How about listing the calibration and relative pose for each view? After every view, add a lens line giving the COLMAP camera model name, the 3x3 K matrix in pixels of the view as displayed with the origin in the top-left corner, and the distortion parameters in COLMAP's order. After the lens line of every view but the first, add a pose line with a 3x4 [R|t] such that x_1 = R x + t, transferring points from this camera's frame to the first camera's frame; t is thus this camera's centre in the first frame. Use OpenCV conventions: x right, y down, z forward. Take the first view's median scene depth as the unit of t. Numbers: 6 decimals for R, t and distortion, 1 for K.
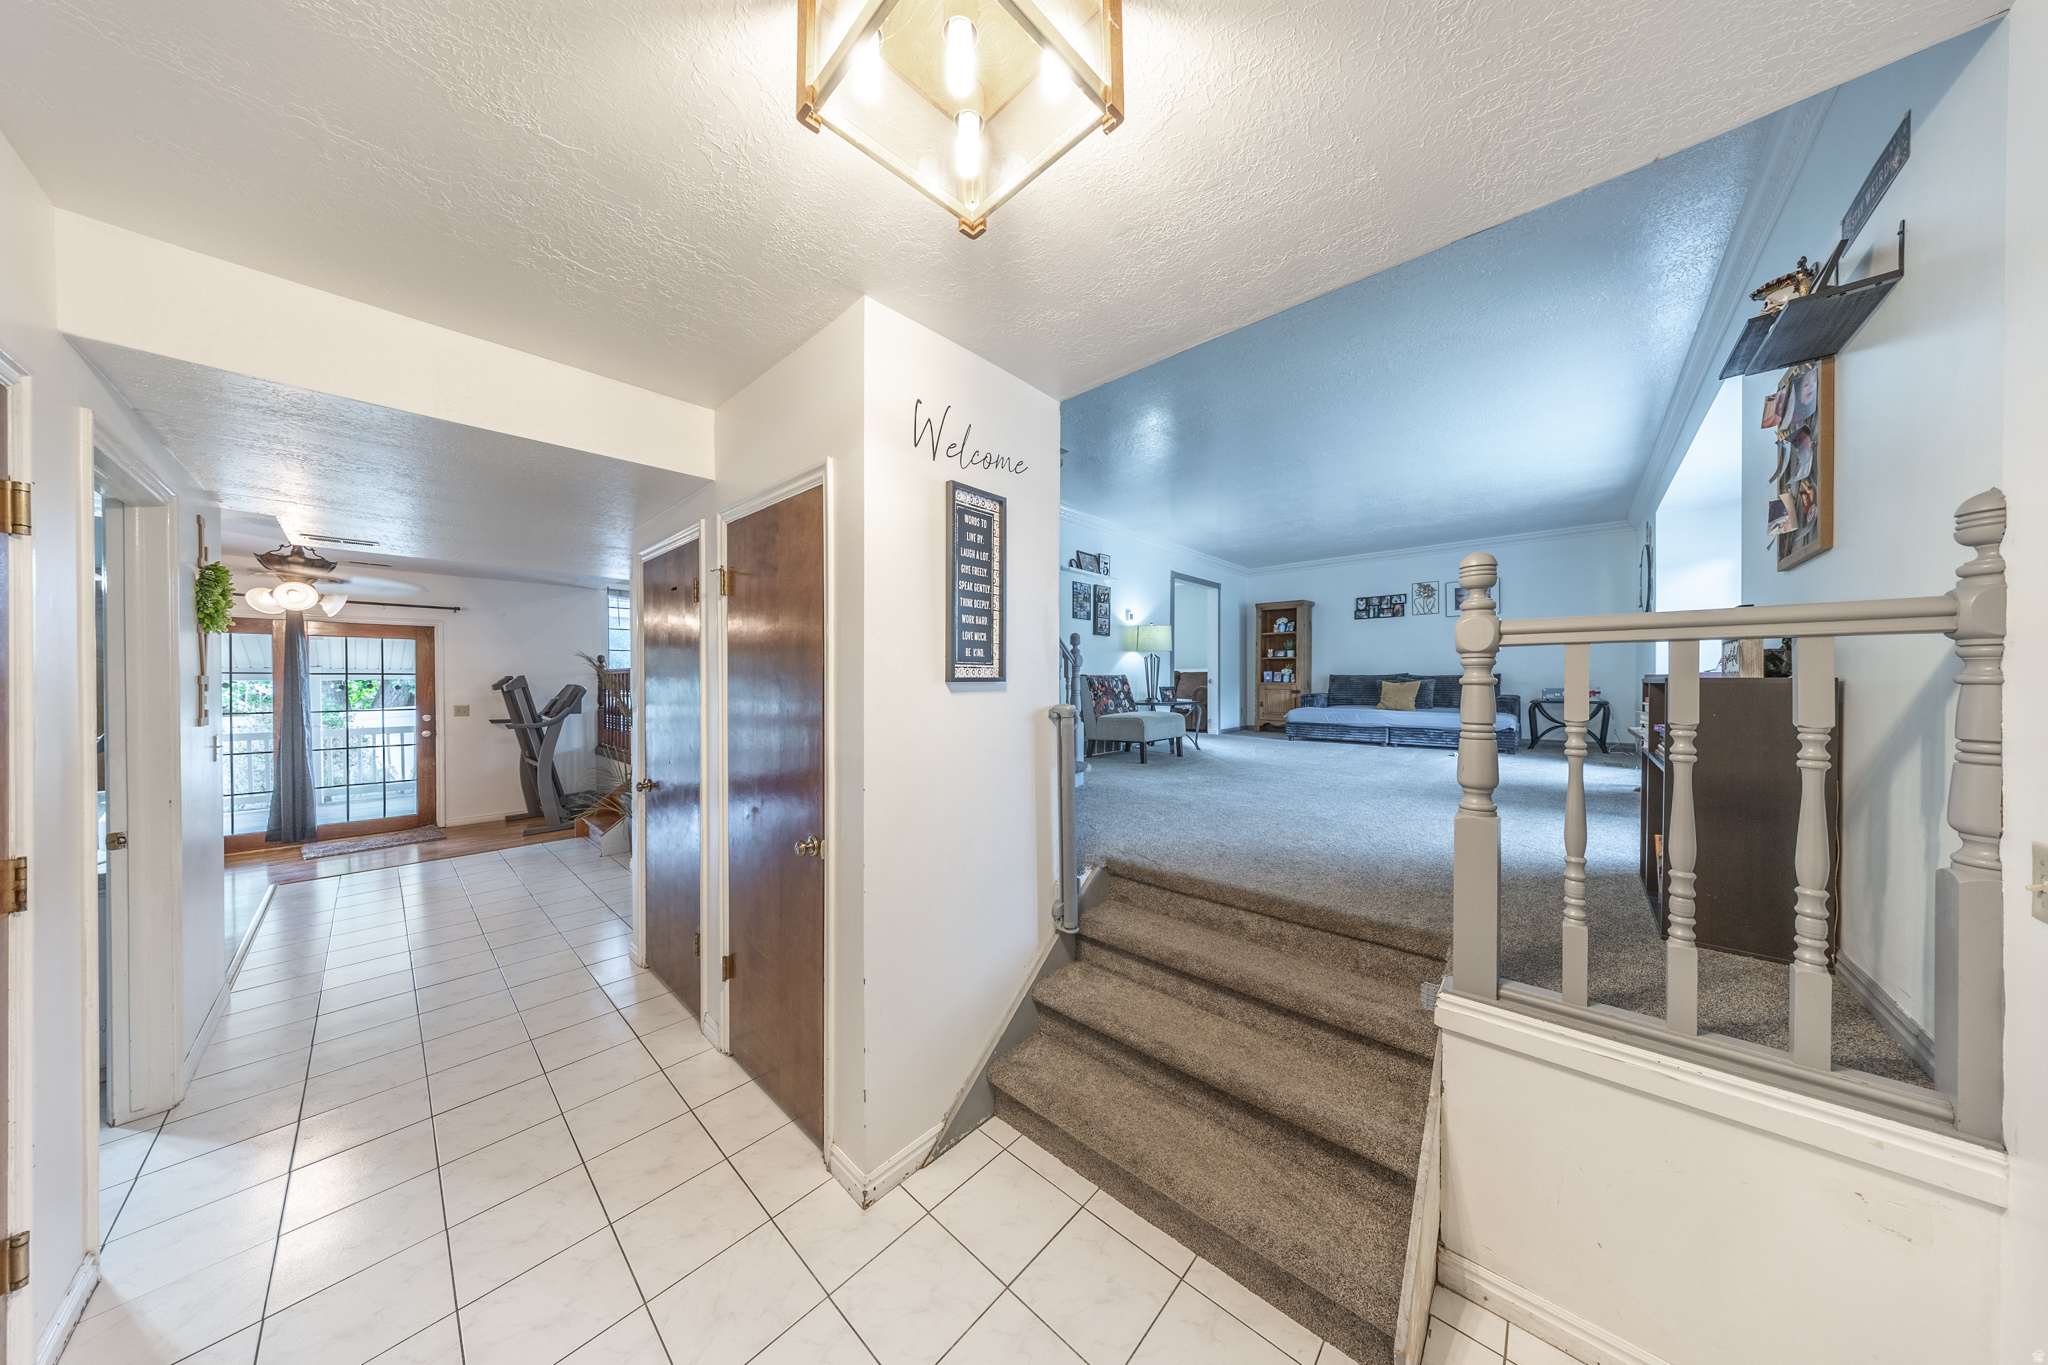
lens RADIAL K [[588.0, 0, 1027.5], [0, 588.0, 687.1], [0, 0, 1]] dist [-0.004636, -0.000519]
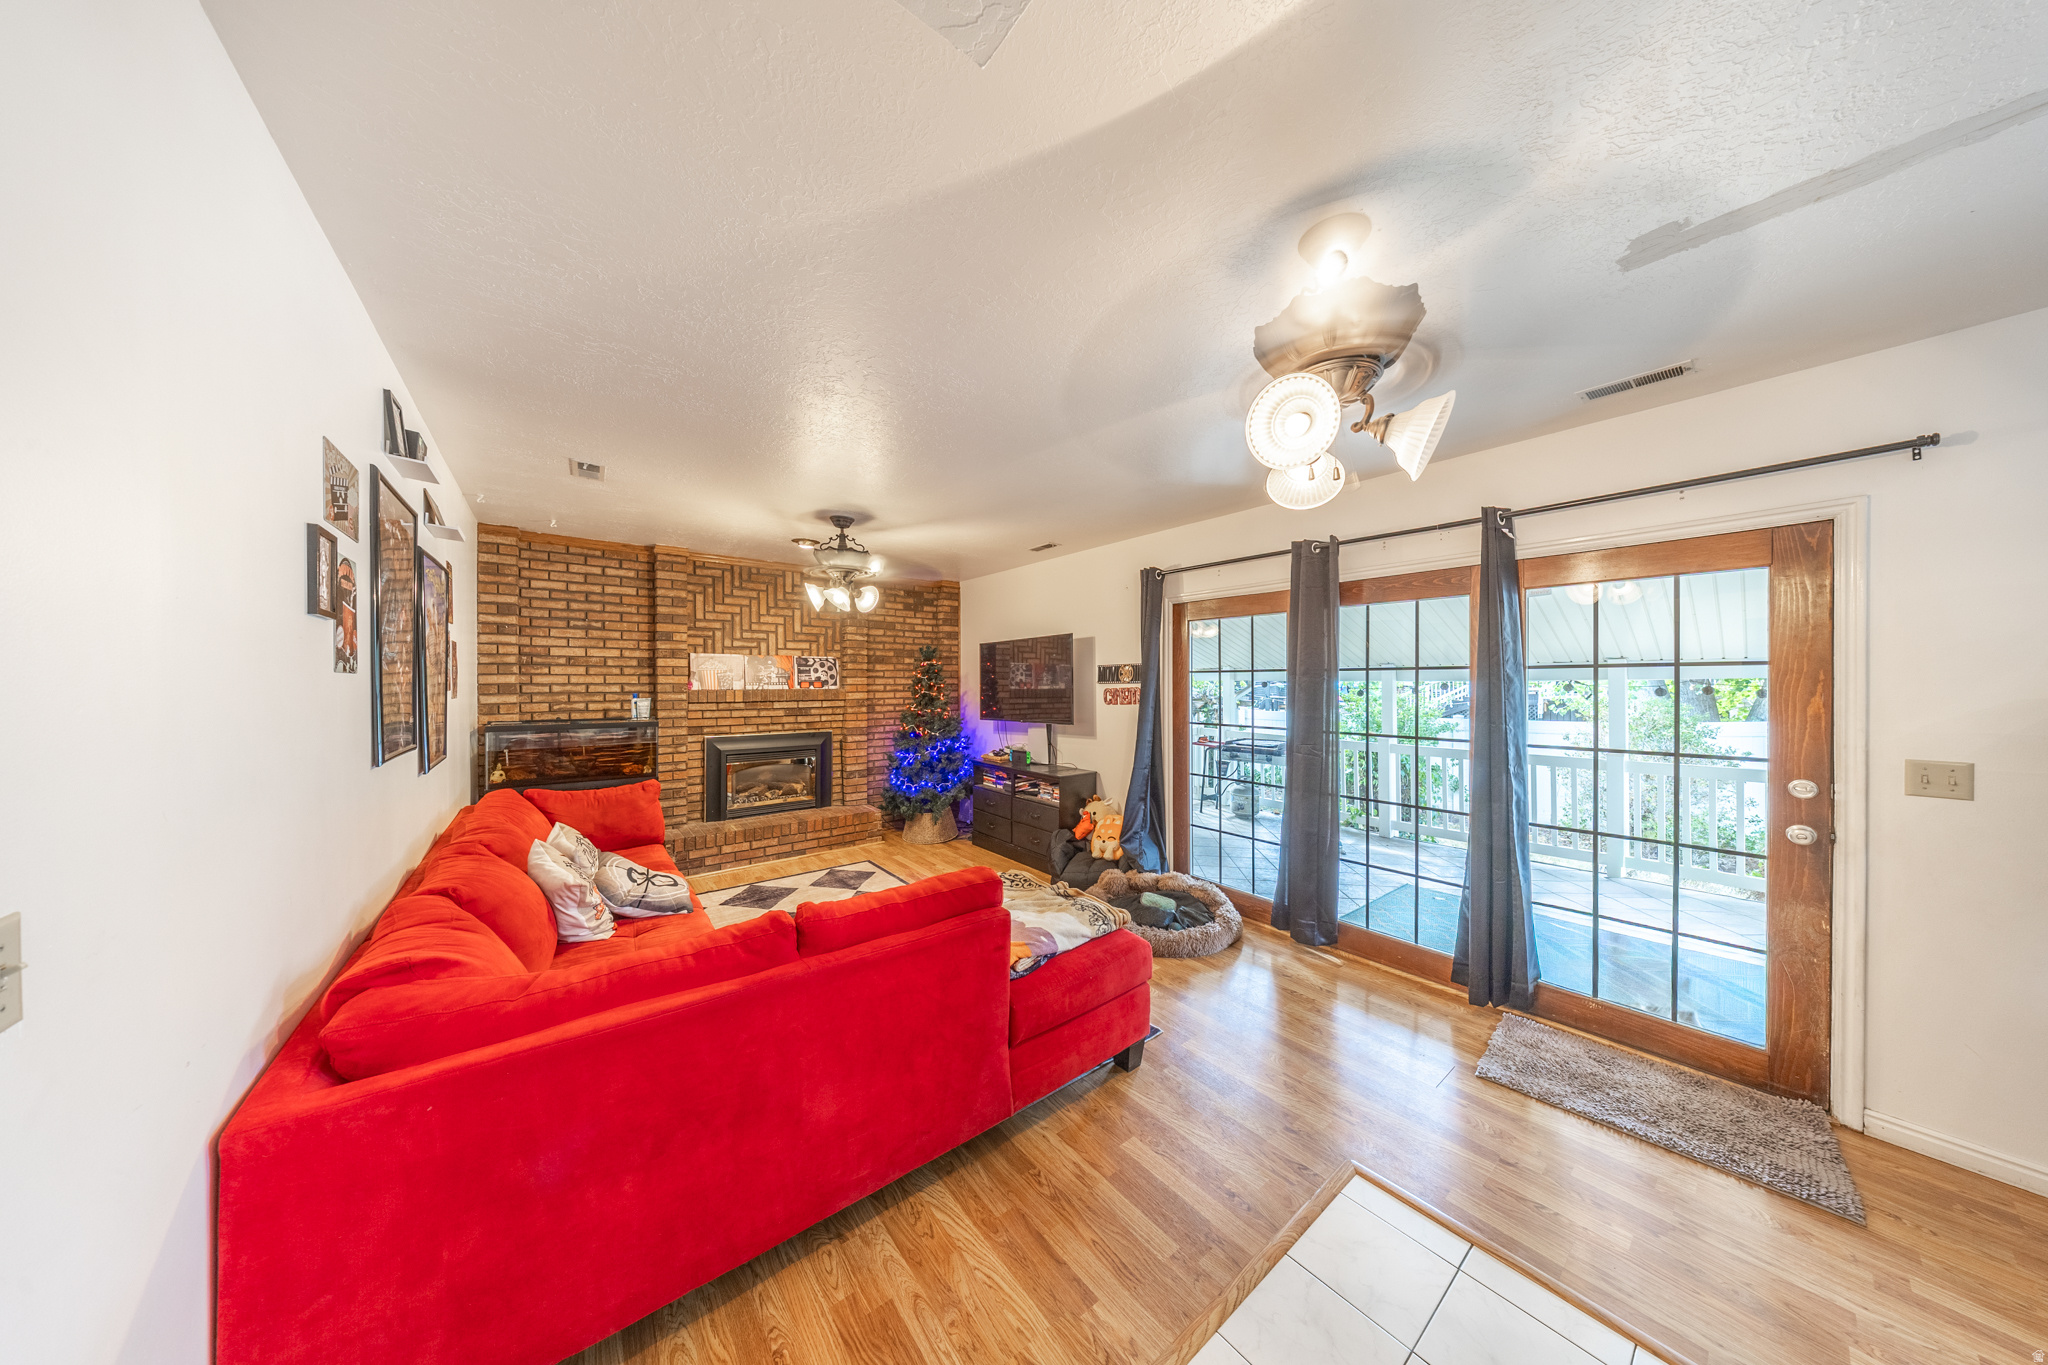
lens RADIAL K [[588.0, 0, 1030.1], [0, 588.0, 682.8], [0, 0, 1]] dist [-0.004636, -0.000519]
pose [[-0.165726, 0.000747, -0.986172, -0.615616], [-0.012195, 0.999922, 0.002807, -0.004902], [0.986096, 0.012492, -0.165704, 0.608305]]
